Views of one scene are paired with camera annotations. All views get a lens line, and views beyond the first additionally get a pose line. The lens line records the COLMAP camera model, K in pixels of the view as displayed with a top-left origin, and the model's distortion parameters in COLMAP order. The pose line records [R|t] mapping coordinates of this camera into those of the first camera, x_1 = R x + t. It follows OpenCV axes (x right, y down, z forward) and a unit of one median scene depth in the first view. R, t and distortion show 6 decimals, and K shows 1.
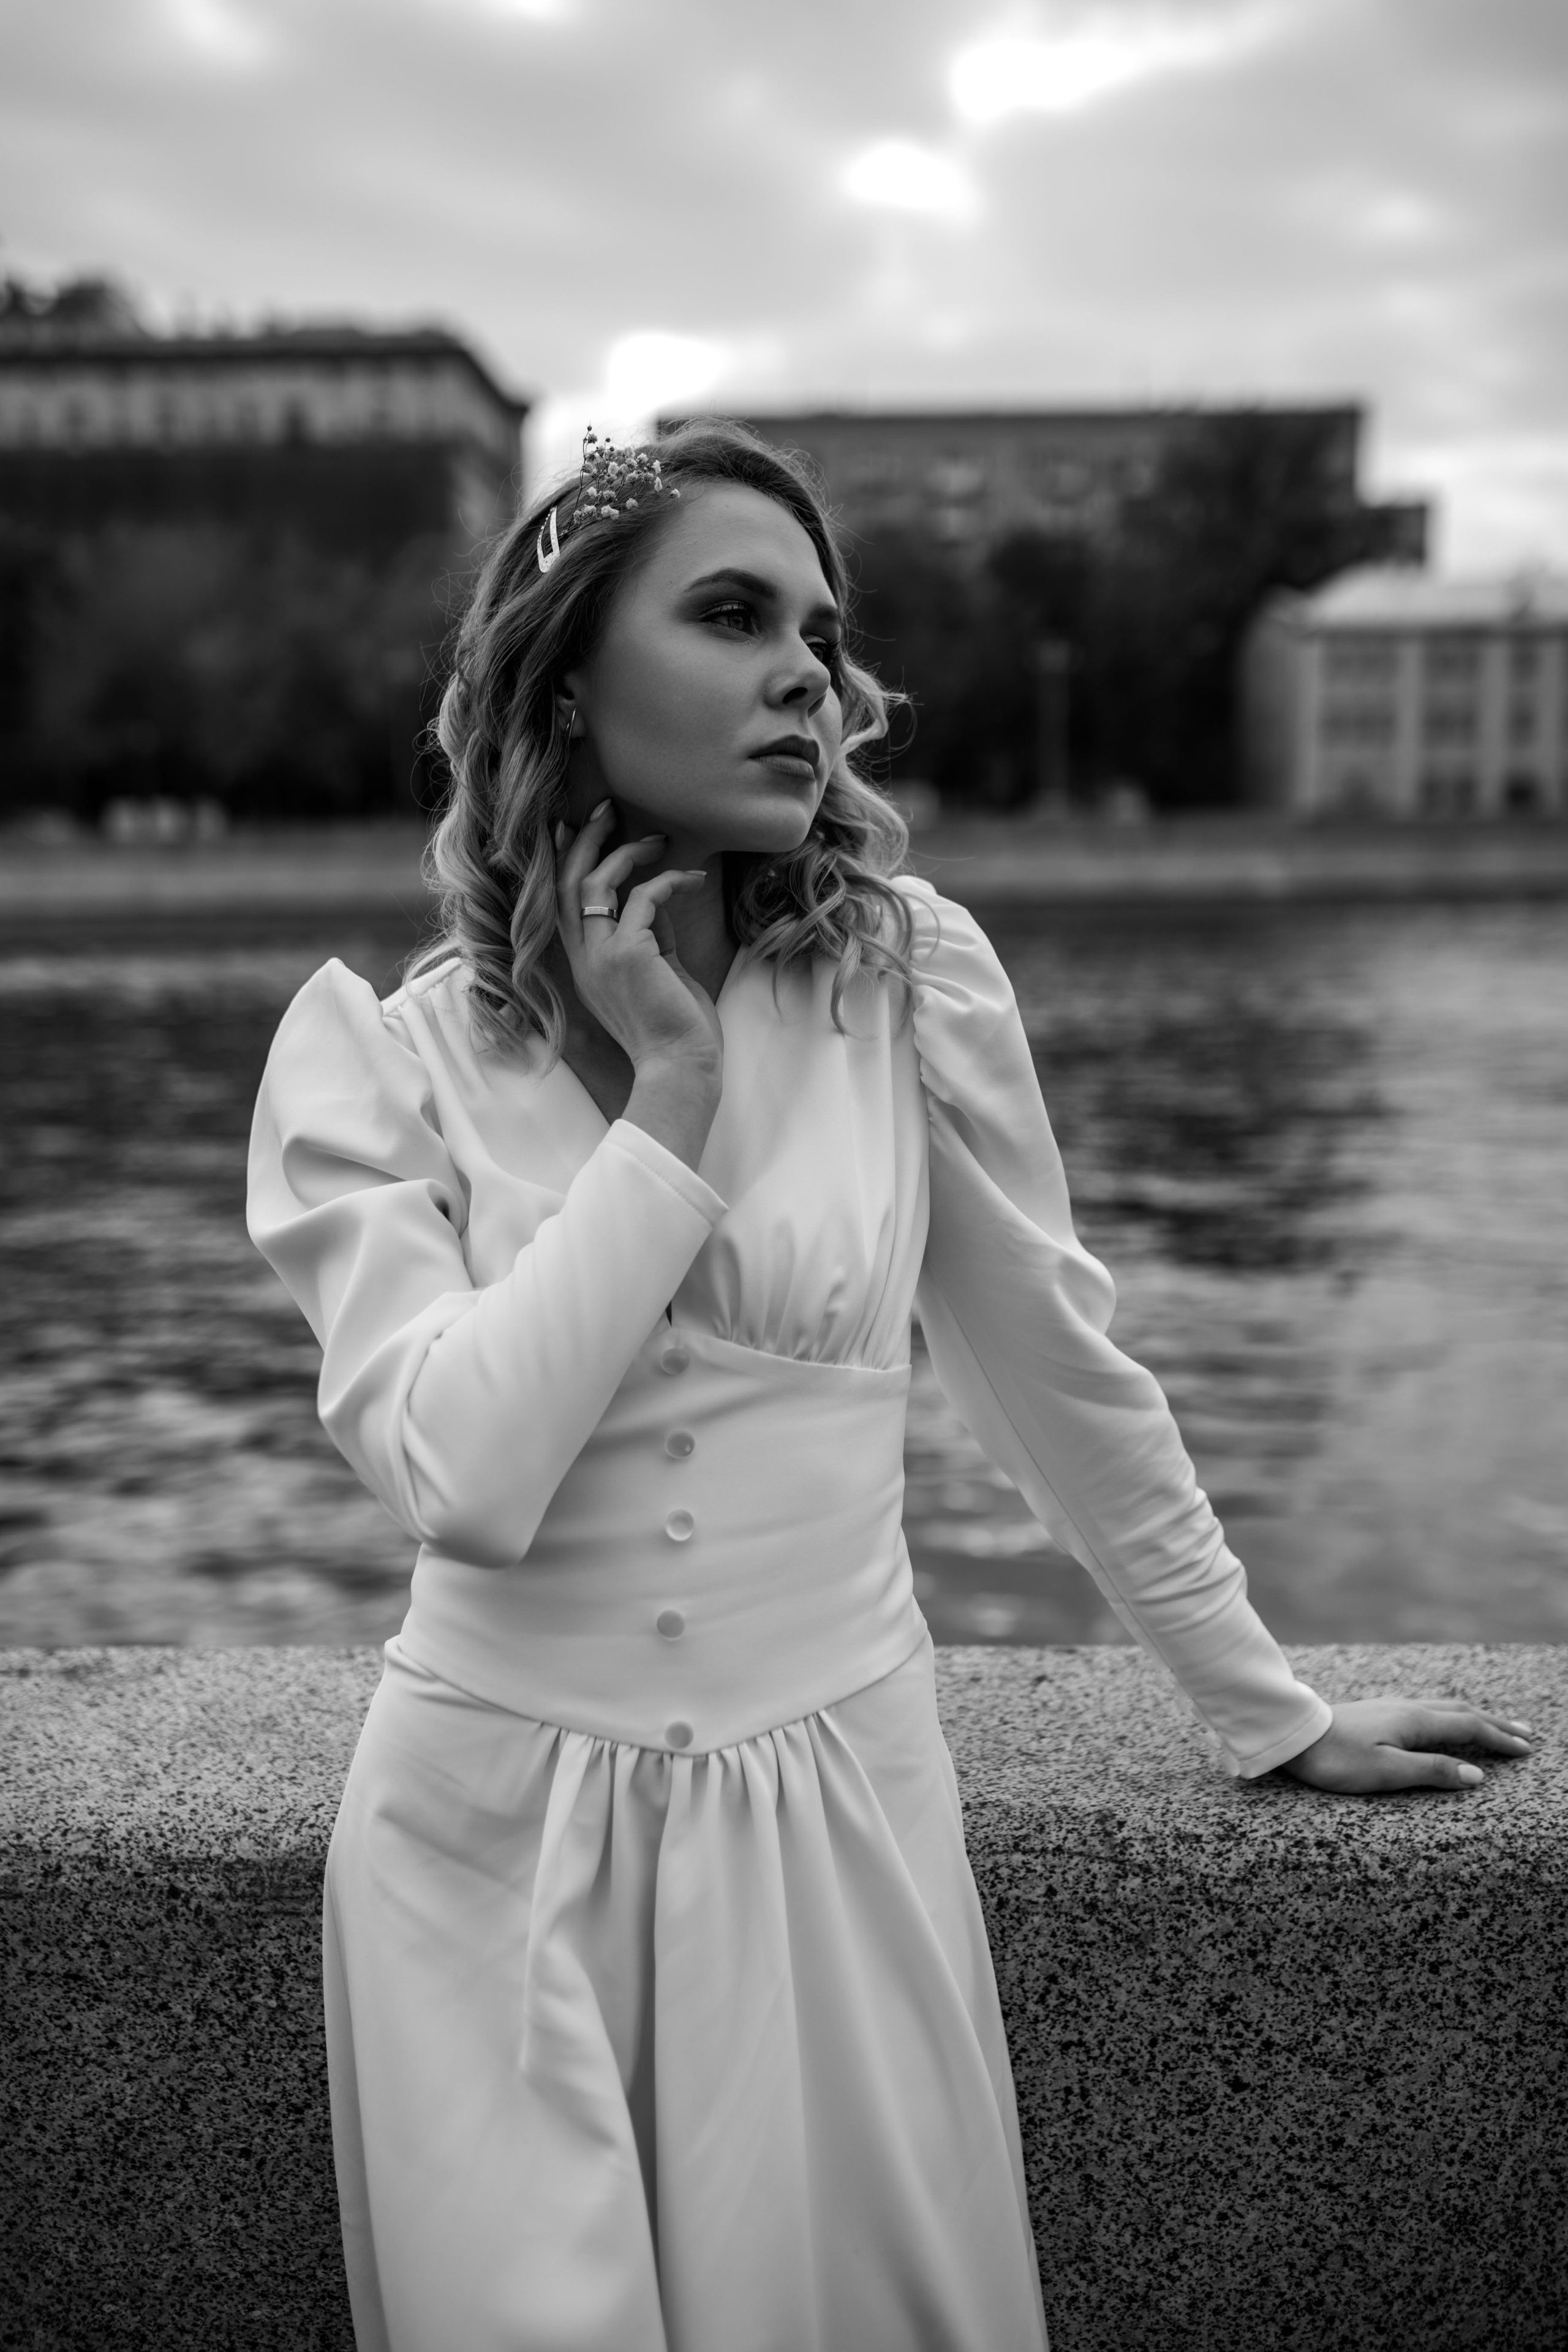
lens RADIAL K [[2239.5, 0, 784.7], [0, 2239.5, 1184.4], [0, 0, 1]] dist [0.000203, 0.004684]
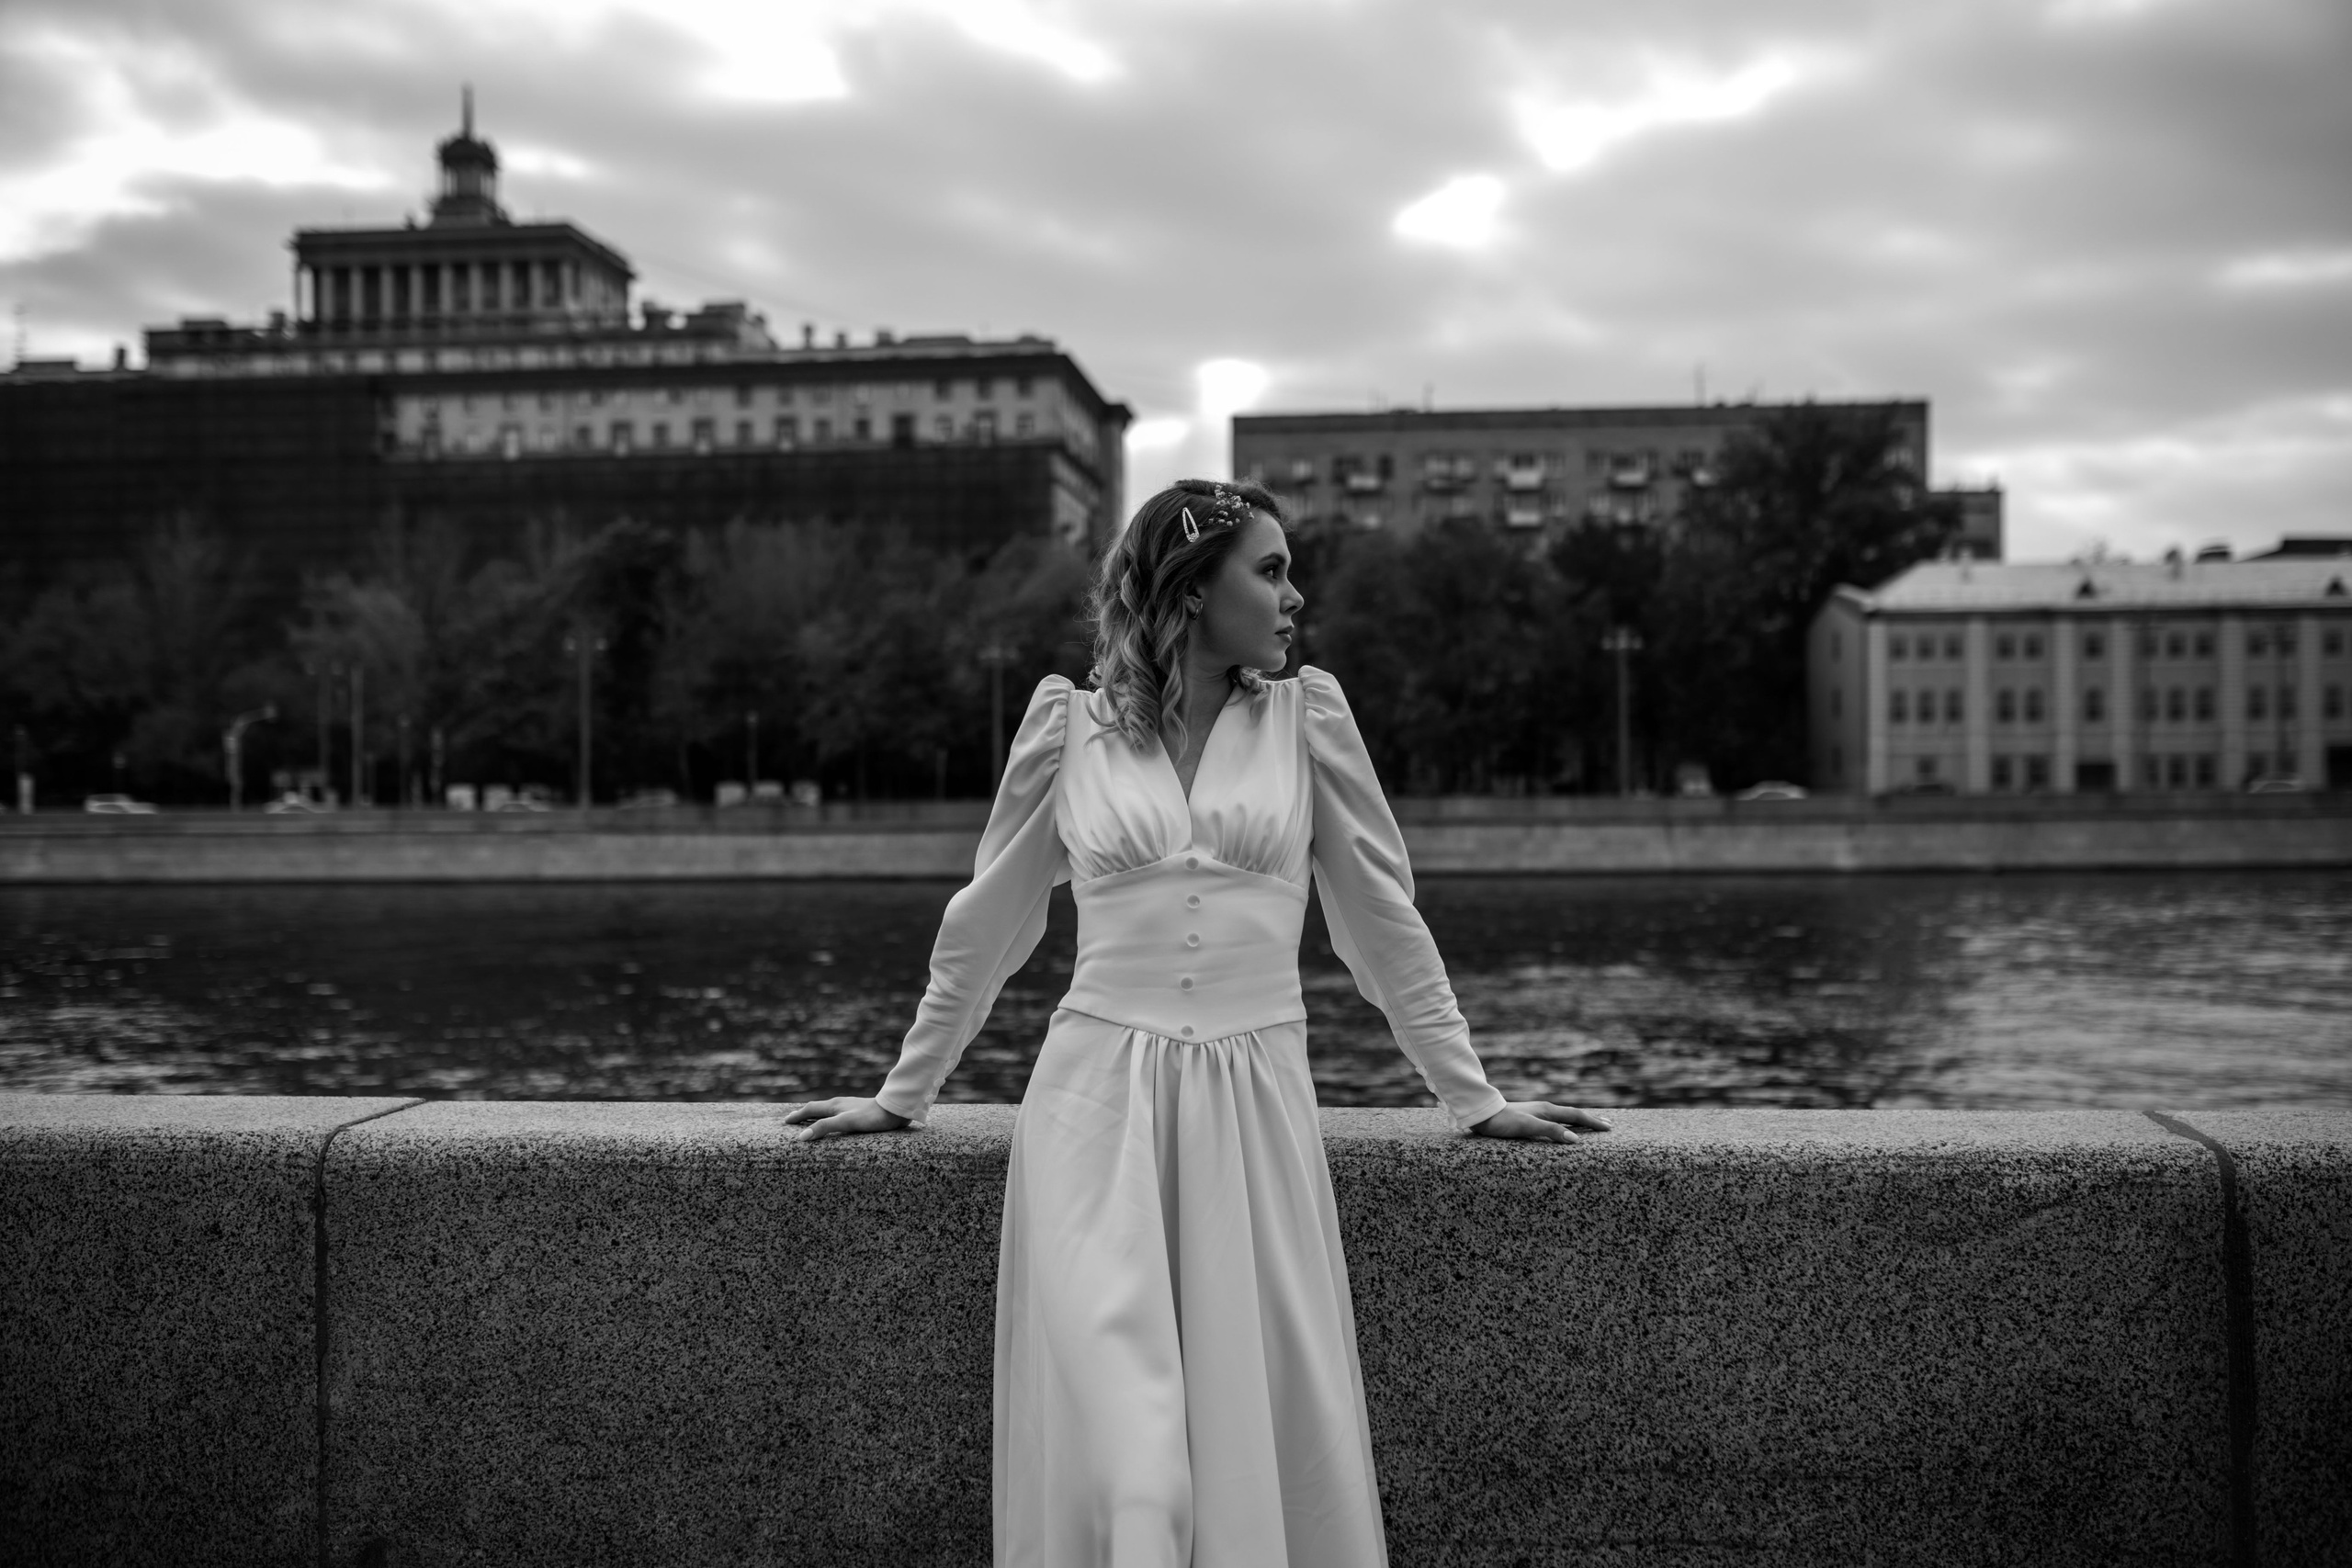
lens RADIAL K [[2239.3, 0, 1175.1], [0, 2239.3, 829.9], [0, 0, 1]] dist [0.000203, 0.004684]
pose [[0.996435, 0.005804, -0.084166, 0.115034], [-0.018230, 0.988875, -0.147629, 0.303398], [0.082373, 0.148637, 0.985455, -1.017048]]
